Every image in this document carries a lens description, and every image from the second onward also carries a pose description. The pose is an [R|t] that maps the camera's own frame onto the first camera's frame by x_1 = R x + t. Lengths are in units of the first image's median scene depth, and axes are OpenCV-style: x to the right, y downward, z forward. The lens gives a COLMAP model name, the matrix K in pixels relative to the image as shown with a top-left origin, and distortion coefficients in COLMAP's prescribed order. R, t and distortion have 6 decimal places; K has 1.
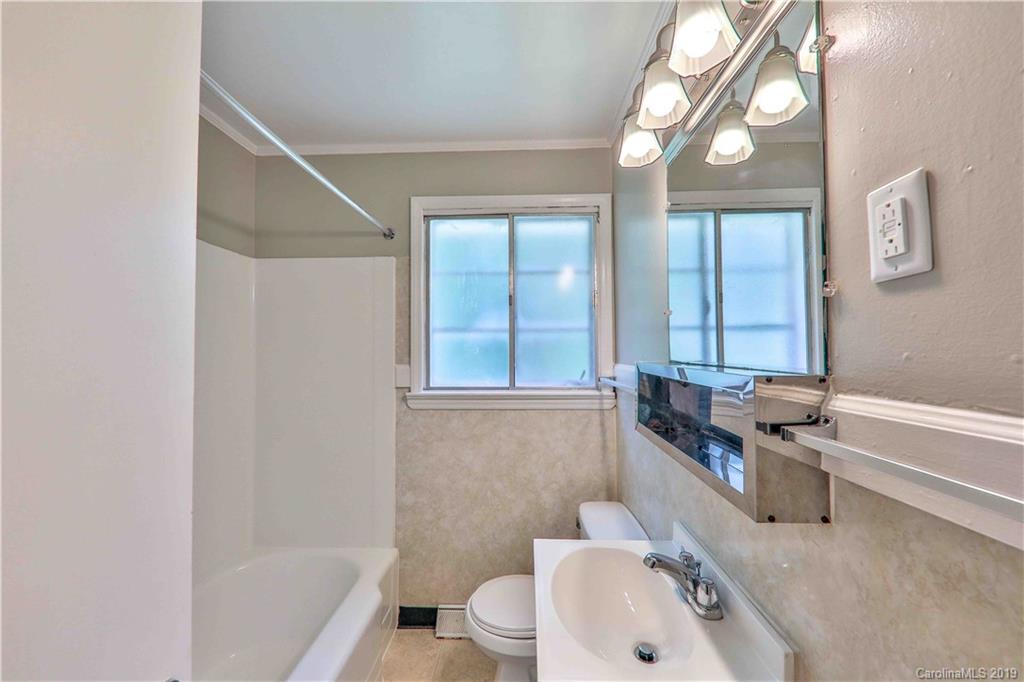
lens RADIAL K [[368.9, 0, 512.2], [0, 368.9, 344.5], [0, 0, 1]] dist [-0.003288, -0.001013]
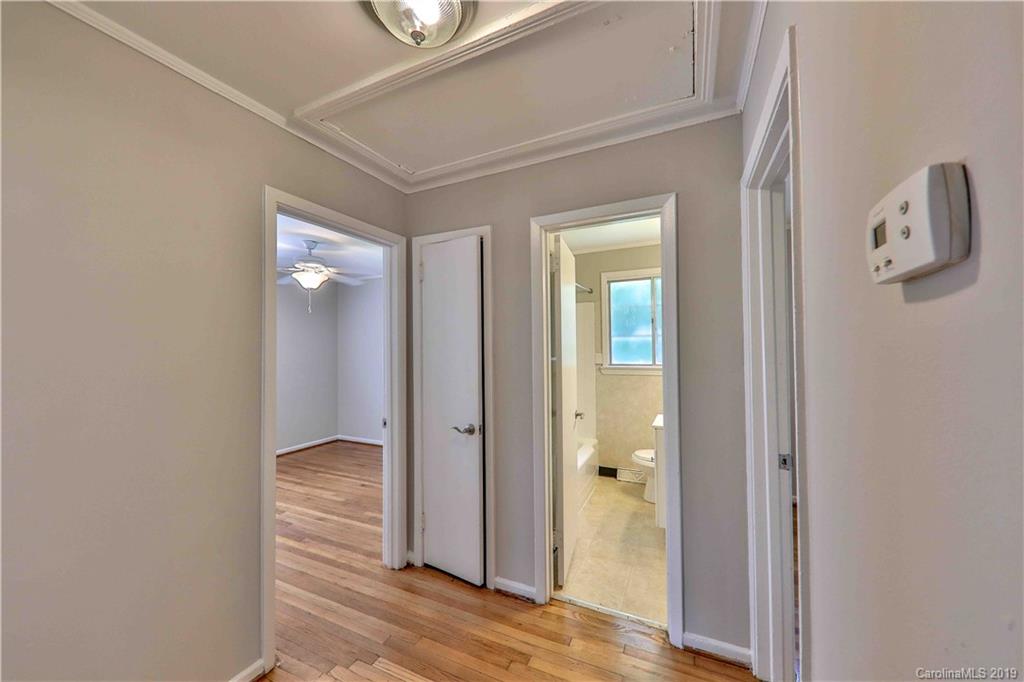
lens RADIAL K [[368.9, 0, 511.8], [0, 368.9, 341.7], [0, 0, 1]] dist [-0.003288, -0.001013]
pose [[0.921511, -0.013098, -0.388132, 0.066848], [0.013904, 0.999903, -0.000734, -0.016621], [0.388104, -0.004720, 0.921603, -1.141266]]
